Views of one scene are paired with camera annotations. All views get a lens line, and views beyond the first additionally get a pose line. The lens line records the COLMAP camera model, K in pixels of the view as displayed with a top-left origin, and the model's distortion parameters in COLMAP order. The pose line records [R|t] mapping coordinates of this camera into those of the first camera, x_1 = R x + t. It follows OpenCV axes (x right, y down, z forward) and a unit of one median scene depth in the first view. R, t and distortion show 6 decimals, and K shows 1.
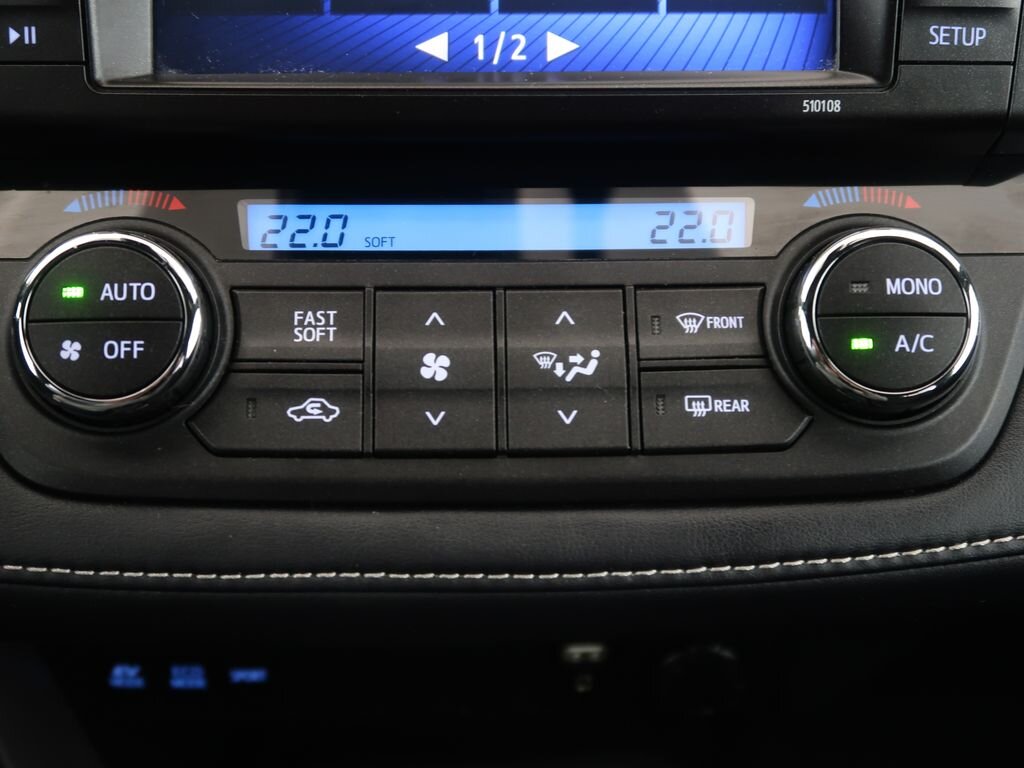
lens RADIAL K [[1725.1, 0, 516.2], [0, 1725.1, 379.3], [0, 0, 1]] dist [-0.010092, 0.000000]
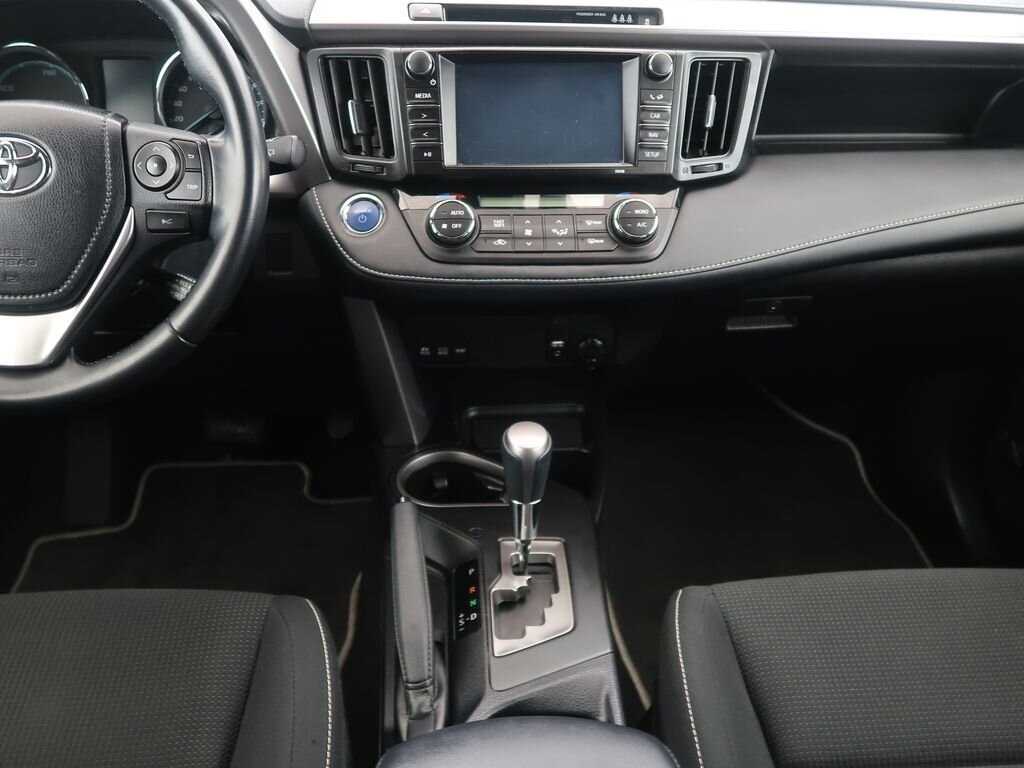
lens RADIAL K [[933.5, 0, 512.3], [0, 933.5, 382.9], [0, 0, 1]] dist [-0.002728, 0.000000]
pose [[0.999335, -0.012312, 0.034322, -0.162976], [0.013491, 0.999319, -0.034344, 0.420648], [-0.033876, 0.034785, 0.998821, -1.205187]]
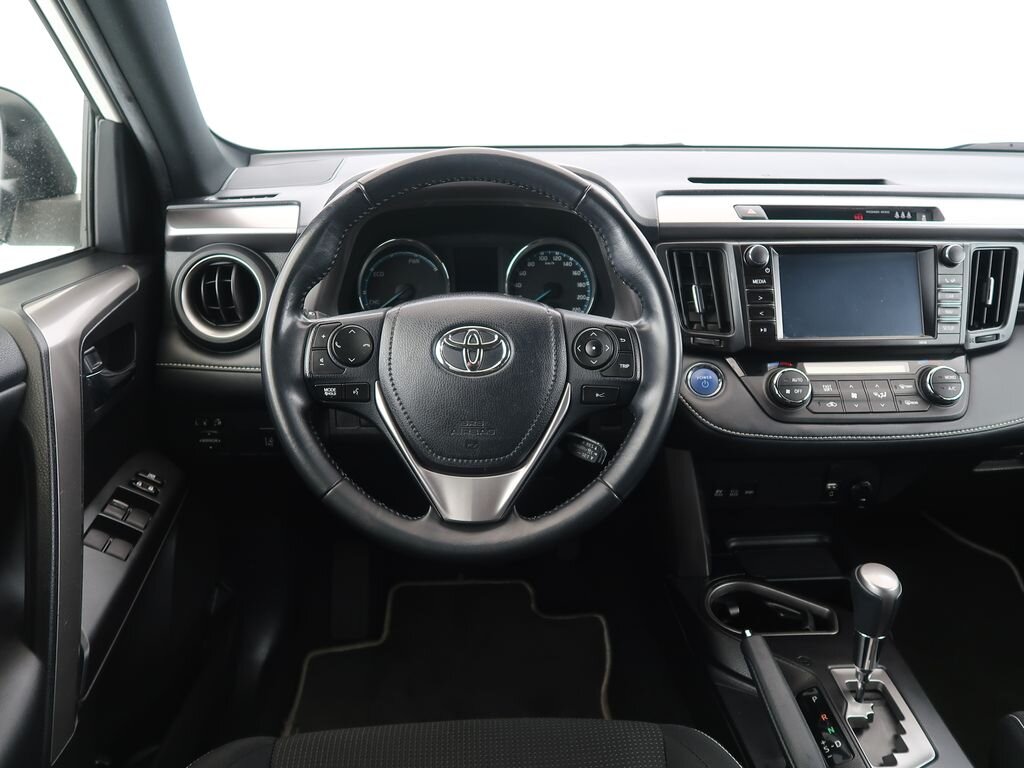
lens RADIAL K [[802.9, 0, 510.6], [0, 802.9, 382.7], [0, 0, 1]] dist [-0.022533, 0.012485]
pose [[0.999705, -0.013669, 0.020100, -1.024586], [0.016741, 0.986707, -0.161645, 0.295316], [-0.017623, 0.161934, 0.986644, -1.171462]]
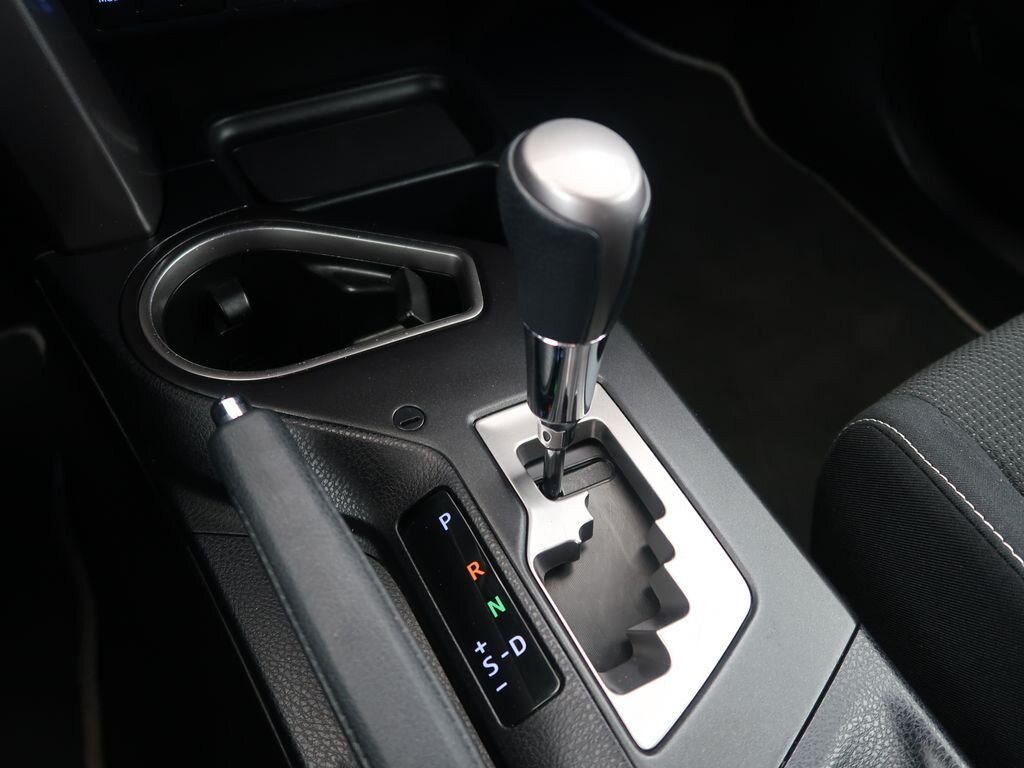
lens RADIAL K [[979.6, 0, 514.6], [0, 979.6, 378.3], [0, 0, 1]] dist [-0.004228, 0.000000]
pose [[0.886854, -0.294330, 0.356174, -0.429370], [0.182270, 0.931198, 0.315669, 0.373435], [-0.424579, -0.215033, 0.879485, 0.193506]]
